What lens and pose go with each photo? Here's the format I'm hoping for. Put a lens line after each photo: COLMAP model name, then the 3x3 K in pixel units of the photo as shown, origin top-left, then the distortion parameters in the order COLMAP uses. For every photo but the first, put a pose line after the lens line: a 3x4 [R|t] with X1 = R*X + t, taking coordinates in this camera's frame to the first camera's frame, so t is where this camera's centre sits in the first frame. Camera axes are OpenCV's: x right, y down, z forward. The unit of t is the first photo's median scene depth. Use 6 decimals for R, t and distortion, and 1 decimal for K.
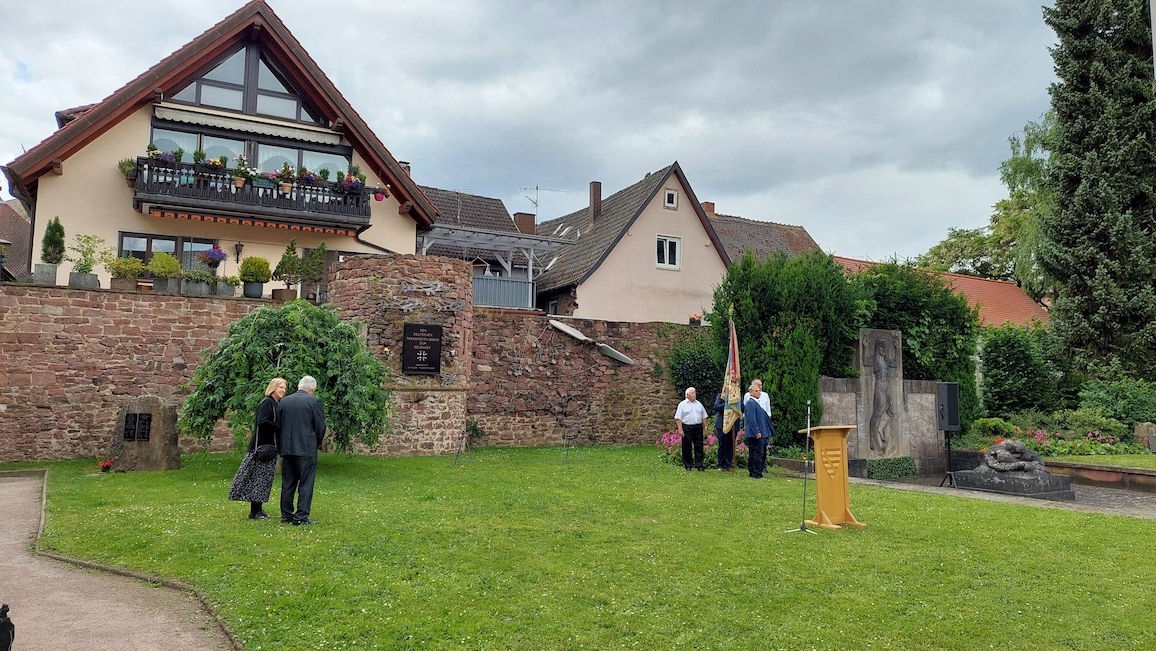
lens RADIAL K [[832.0, 0, 587.0], [0, 832.0, 297.0], [0, 0, 1]] dist [0.084536, -0.092812]
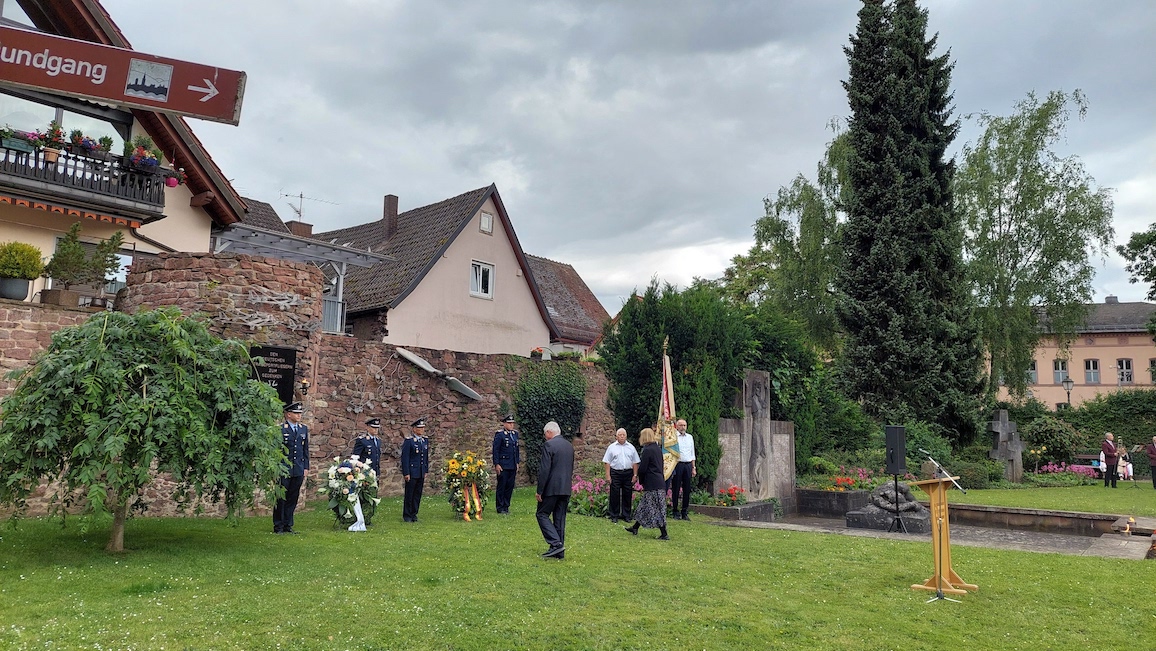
lens RADIAL K [[832.0, 0, 590.1], [0, 832.0, 311.7], [0, 0, 1]] dist [0.084536, -0.092812]
pose [[0.928302, 0.056058, 0.367577, -0.181347], [-0.046735, 0.998321, -0.034224, 0.011168], [-0.368879, 0.014592, 0.929363, 0.132377]]
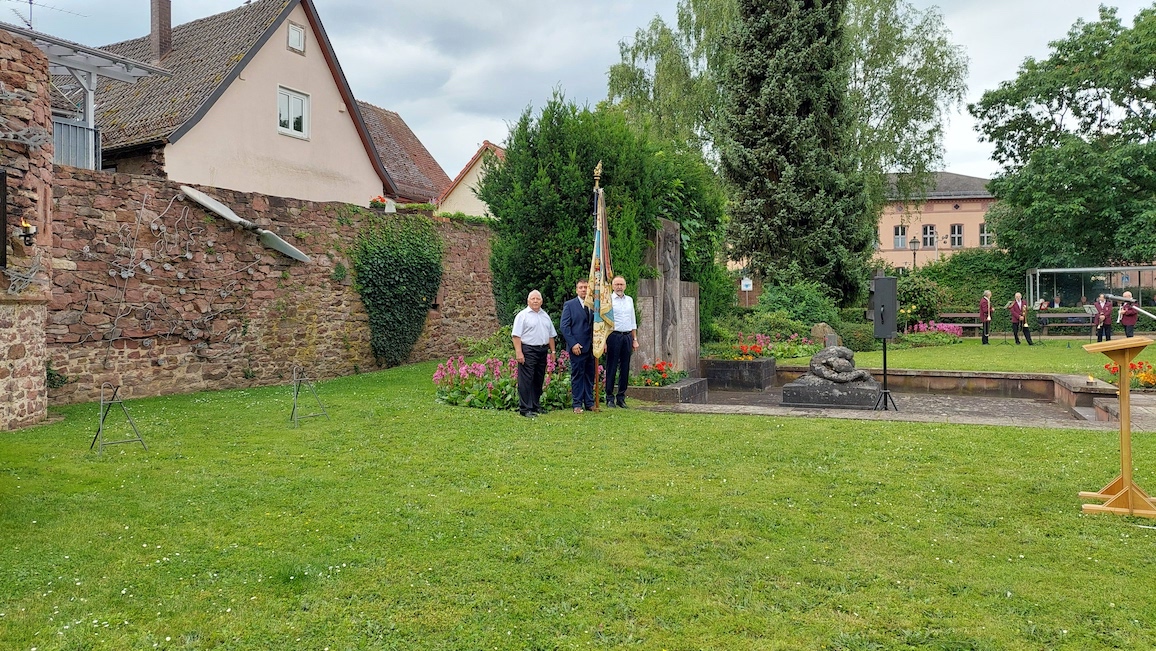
lens RADIAL K [[832.0, 0, 591.6], [0, 832.0, 309.0], [0, 0, 1]] dist [0.084536, -0.092812]
pose [[0.823529, -0.019430, 0.566942, -0.150763], [-0.045542, 0.993923, 0.100217, 0.042204], [-0.565444, -0.108352, 0.817639, 0.333864]]
